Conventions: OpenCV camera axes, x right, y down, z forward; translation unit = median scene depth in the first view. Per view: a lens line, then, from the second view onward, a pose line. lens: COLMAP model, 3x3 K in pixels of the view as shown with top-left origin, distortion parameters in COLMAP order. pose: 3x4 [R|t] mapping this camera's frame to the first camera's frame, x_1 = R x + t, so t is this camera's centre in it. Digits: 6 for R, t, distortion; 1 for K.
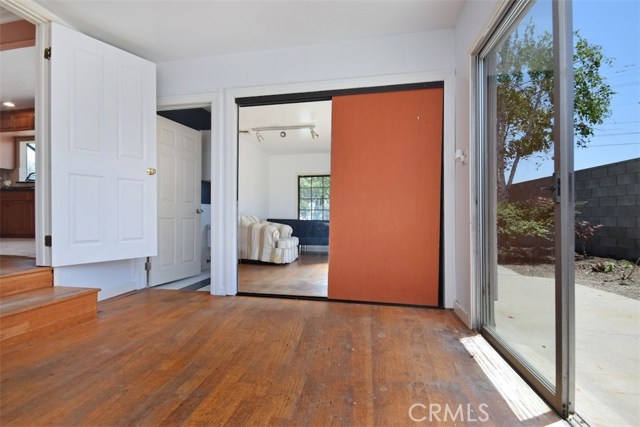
lens RADIAL K [[302.8, 0, 317.7], [0, 302.8, 214.9], [0, 0, 1]] dist [0.001318, 0.000025]
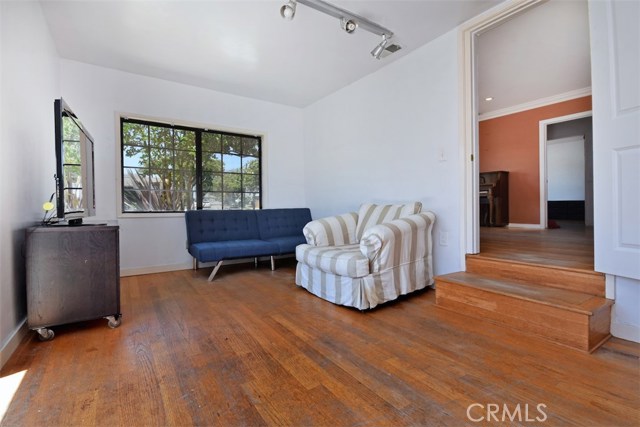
lens RADIAL K [[302.8, 0, 315.1], [0, 302.8, 211.2], [0, 0, 1]] dist [0.001318, 0.000025]
pose [[-0.743028, 0.009318, -0.669196, 0.426322], [0.008040, 0.999955, 0.004996, -0.015805], [0.669212, -0.001668, -0.743069, 1.822550]]
